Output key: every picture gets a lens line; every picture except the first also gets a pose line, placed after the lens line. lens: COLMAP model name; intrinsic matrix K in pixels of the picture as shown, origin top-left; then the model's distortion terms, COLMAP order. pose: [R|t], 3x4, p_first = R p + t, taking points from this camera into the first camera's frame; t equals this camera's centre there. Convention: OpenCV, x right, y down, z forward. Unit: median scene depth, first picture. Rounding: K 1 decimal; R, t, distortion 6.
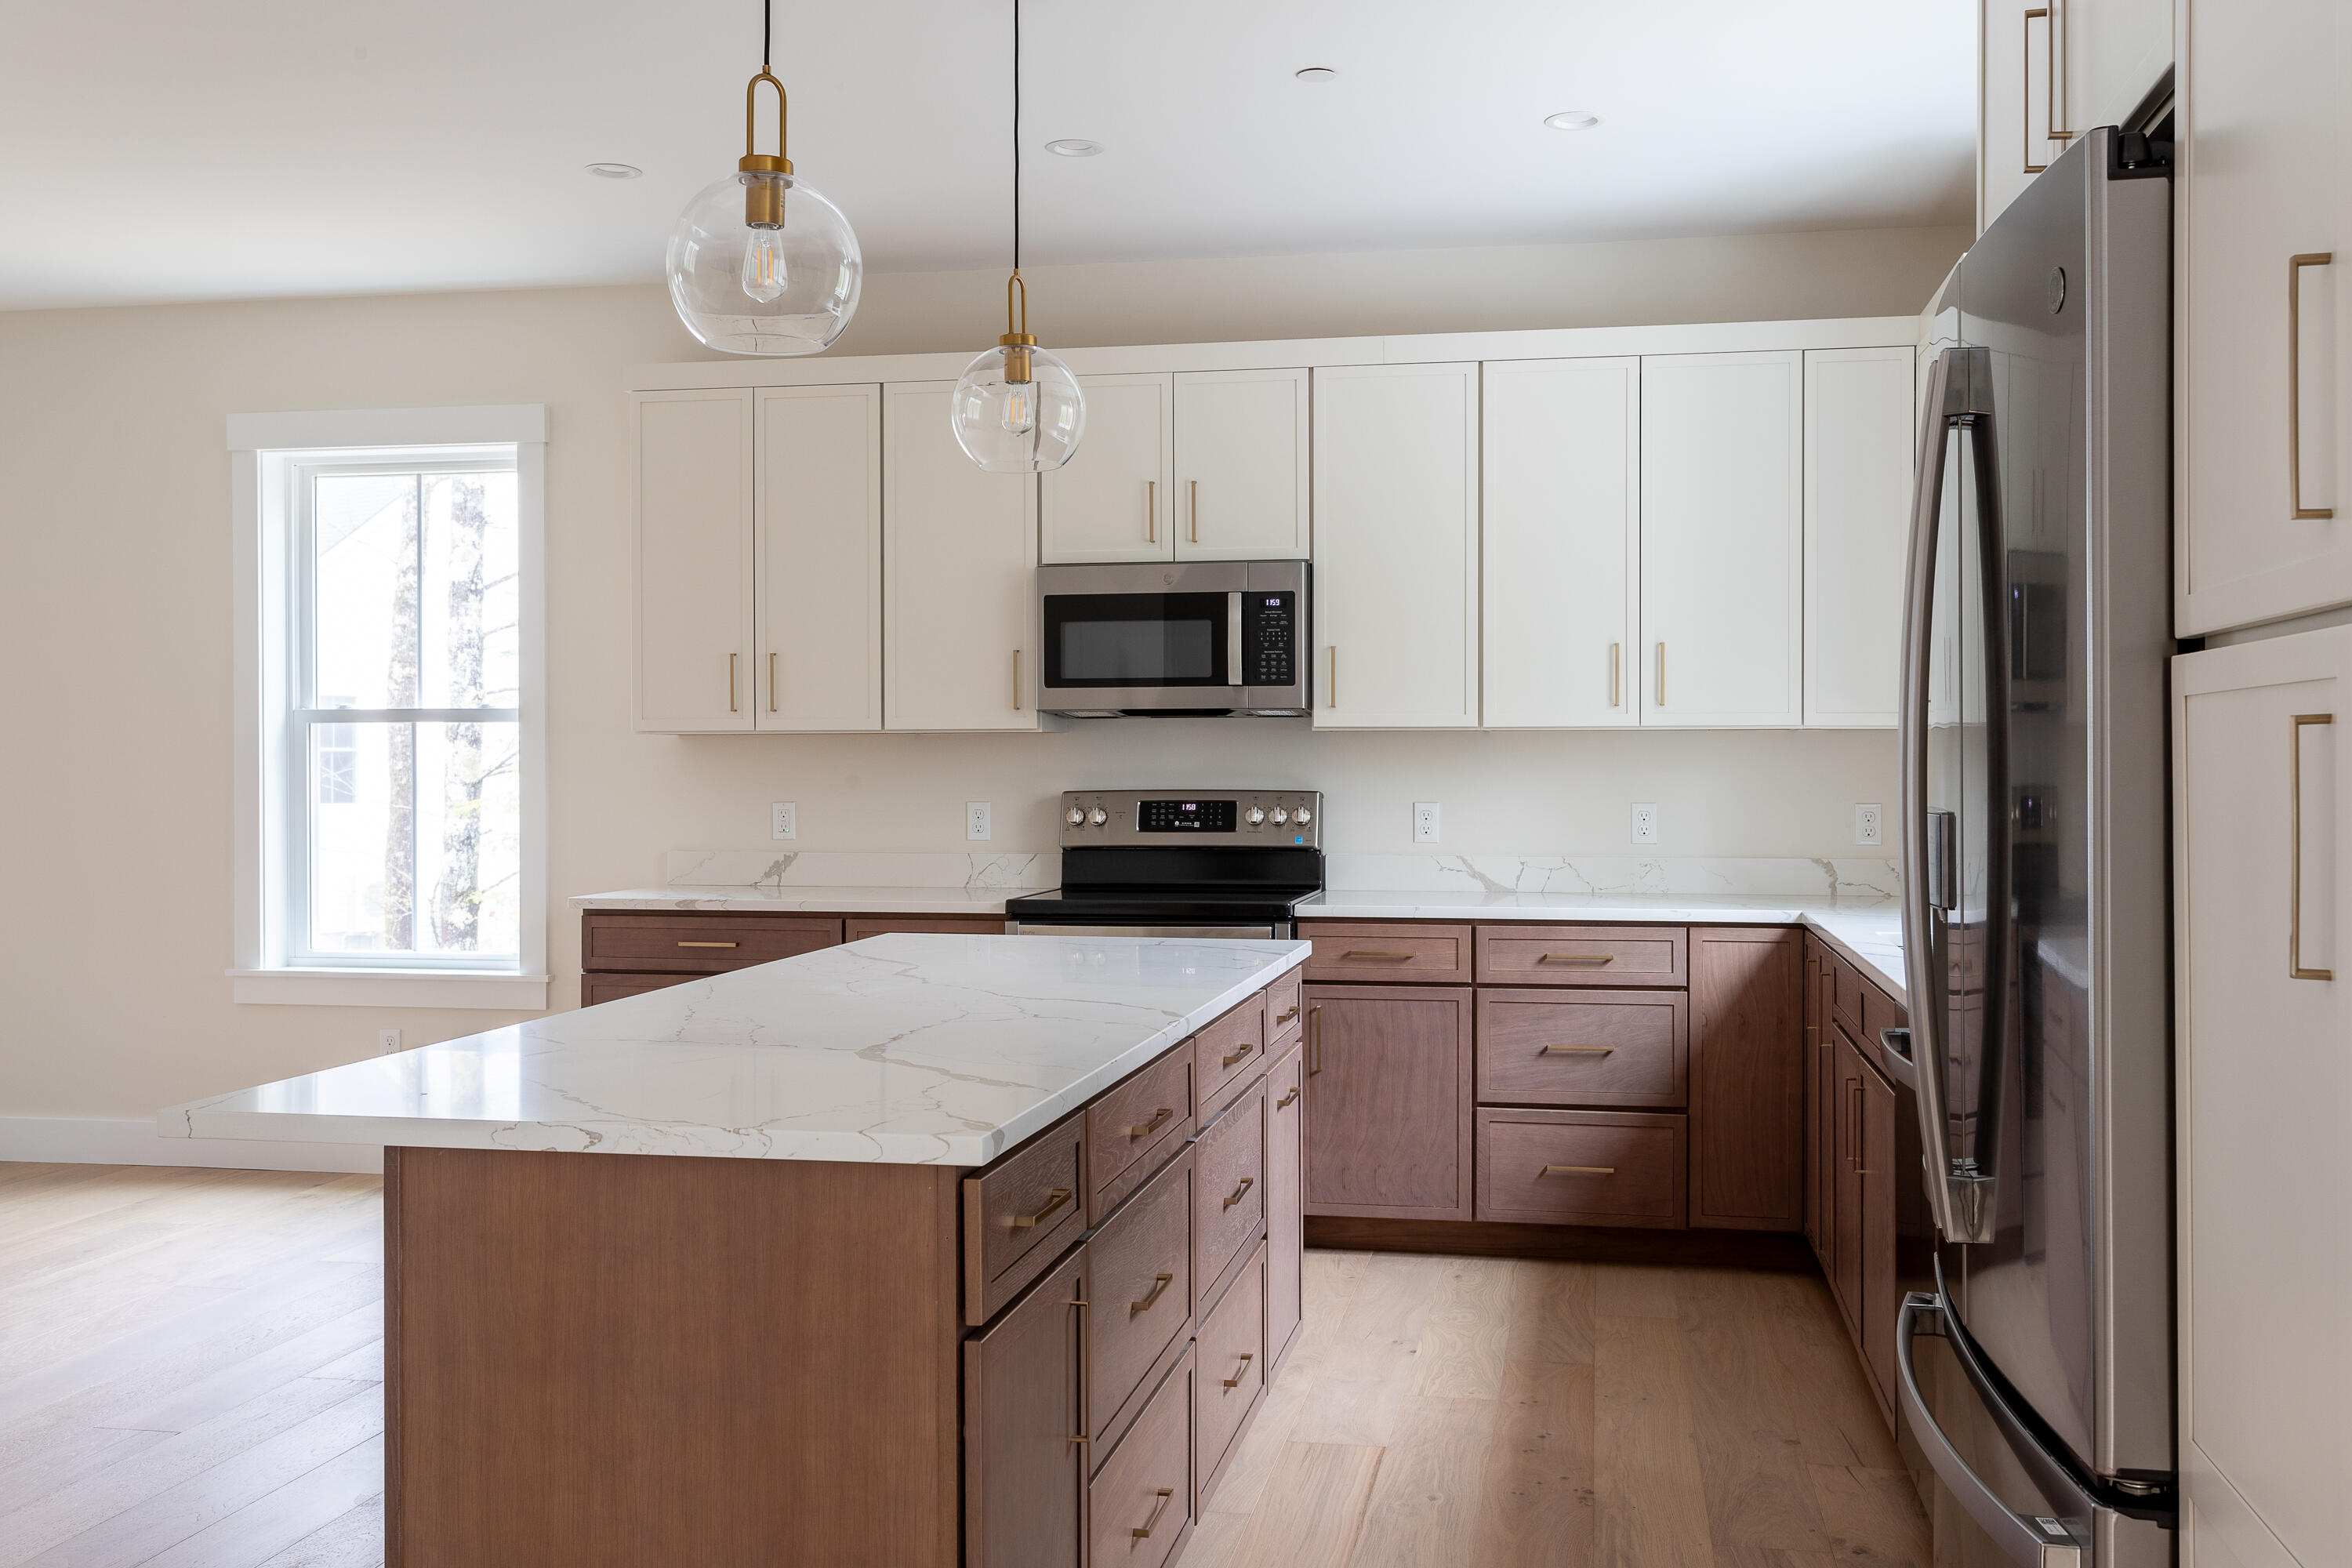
lens RADIAL K [[2152.0, 0, 1196.5], [0, 2152.0, 763.5], [0, 0, 1]] dist [0.012072, 0.004130]
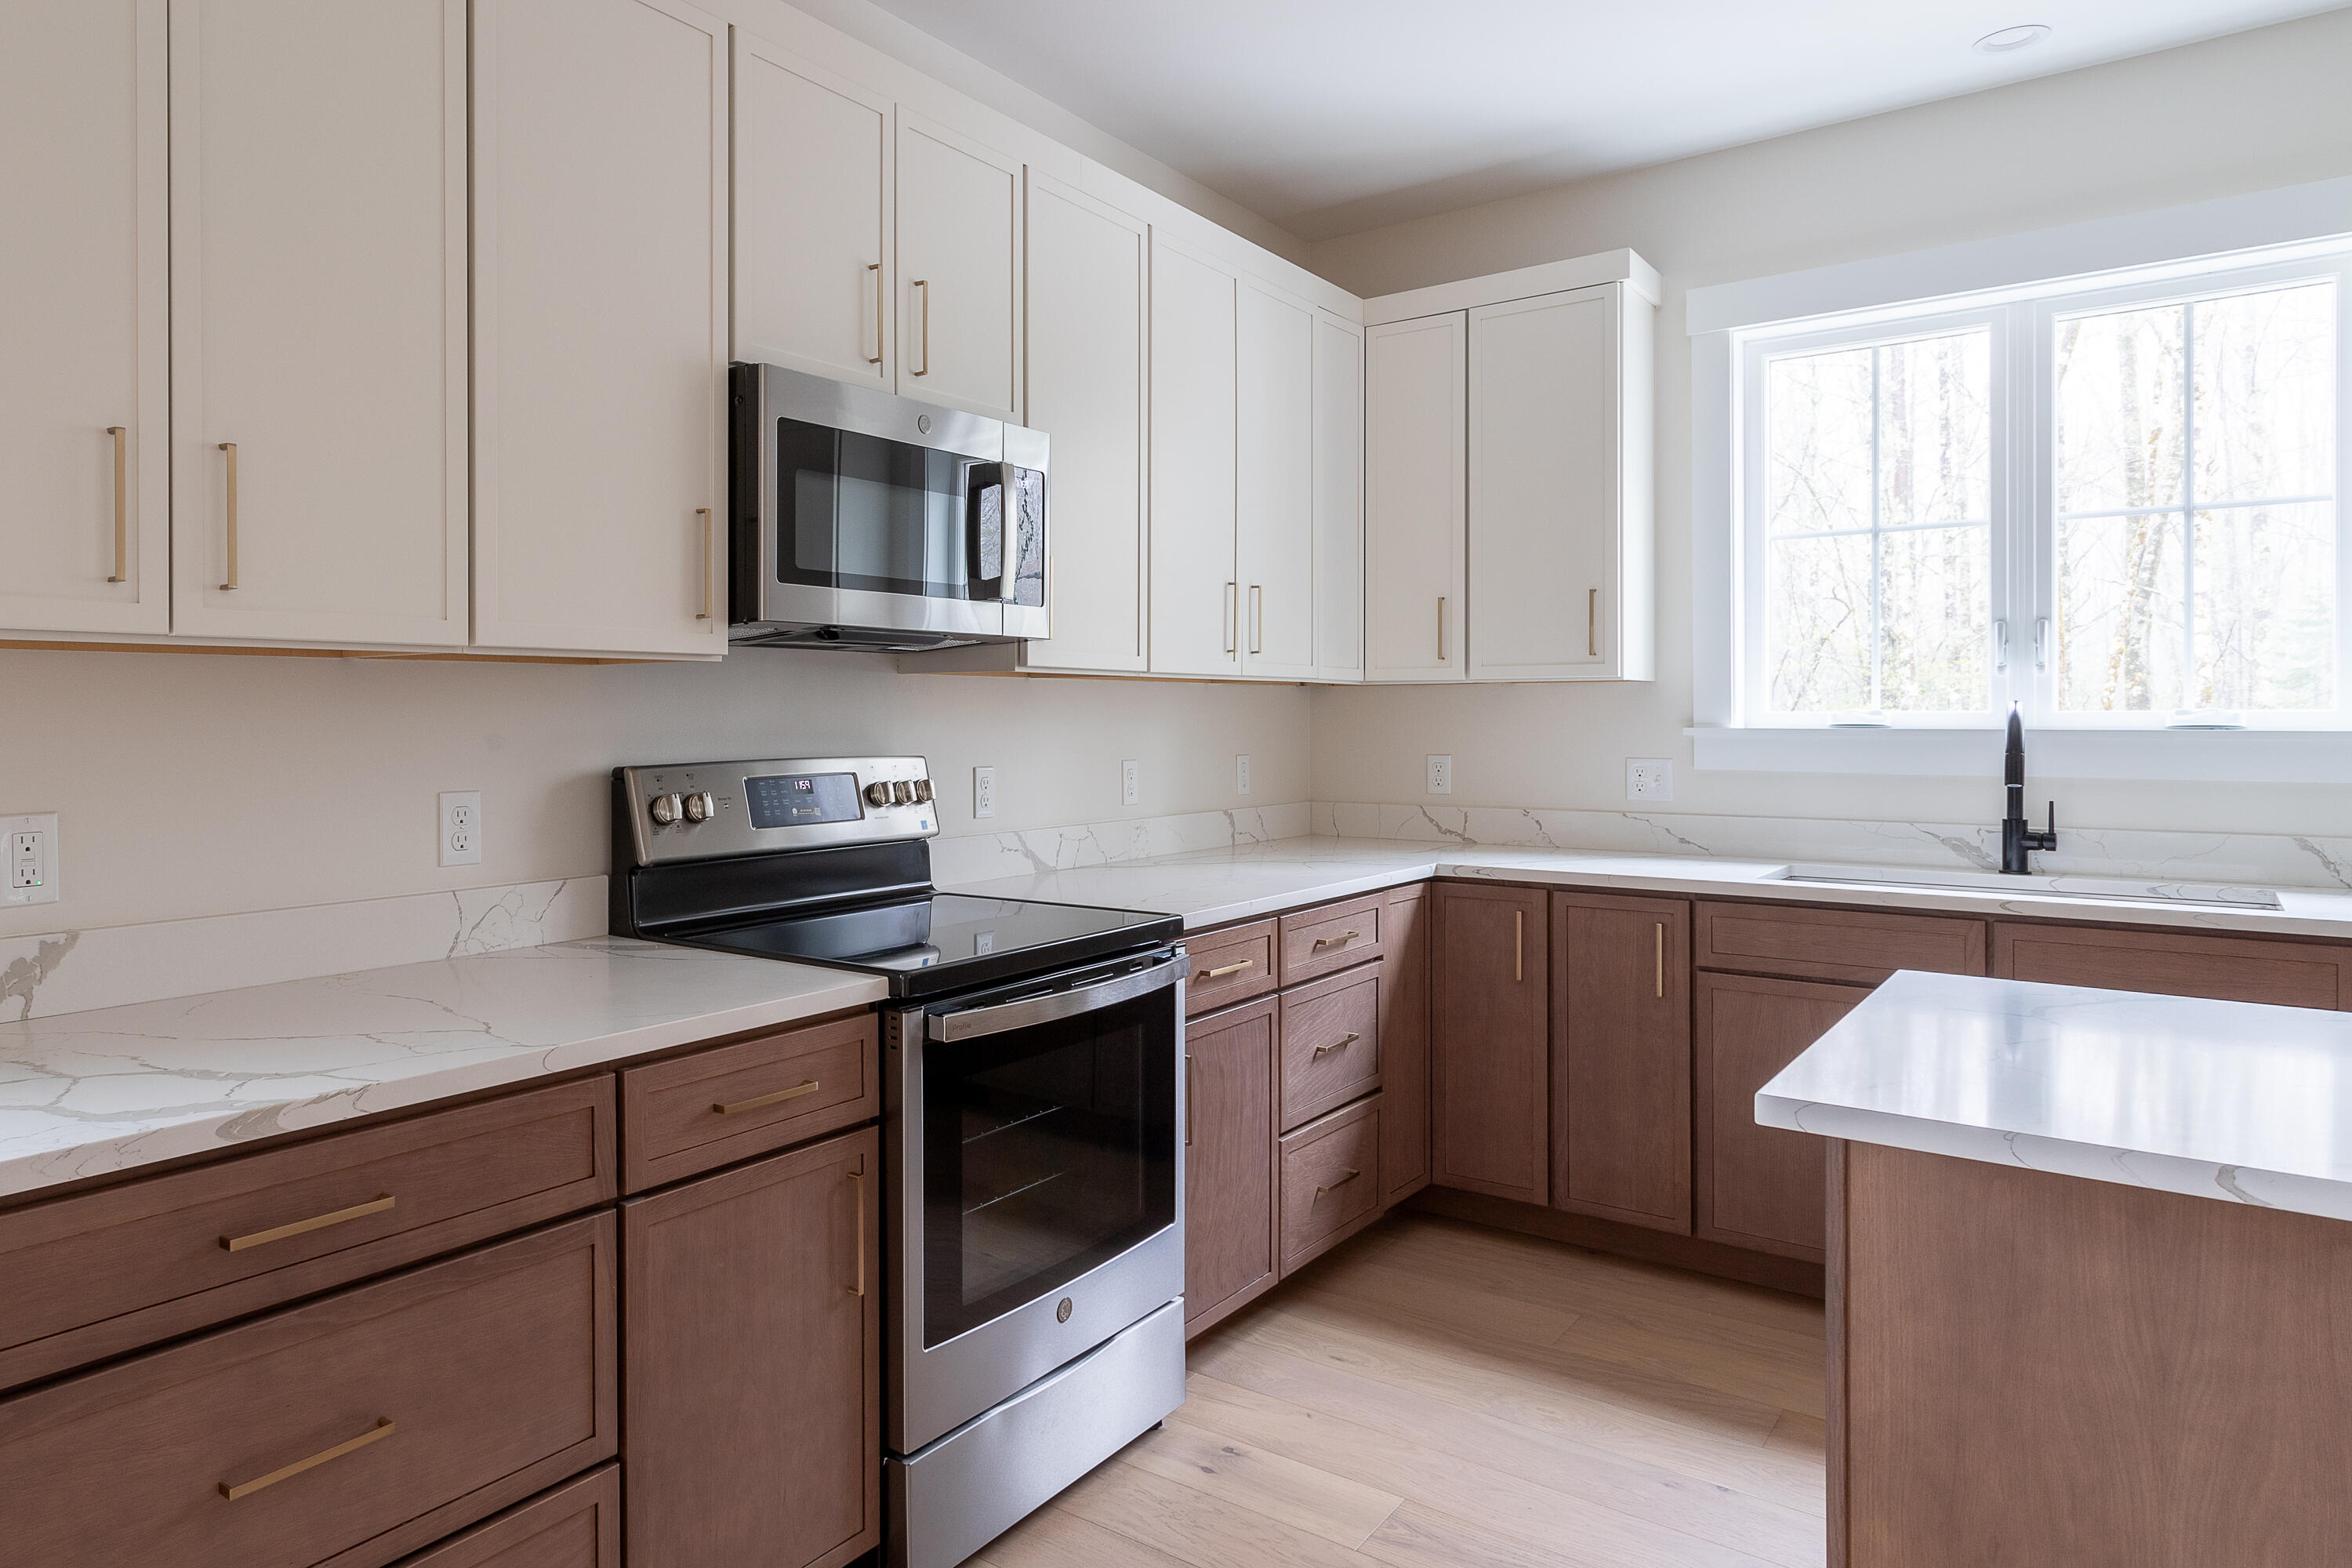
lens RADIAL K [[1459.6, 0, 927.7], [0, 1459.6, 726.7], [0, 0, 1]] dist [0.001679, 0.002010]
pose [[0.492602, -0.005635, 0.870237, -0.401948], [0.003863, 0.999983, 0.004288, 0.000956], [-0.870246, 0.001249, 0.492615, 0.820493]]
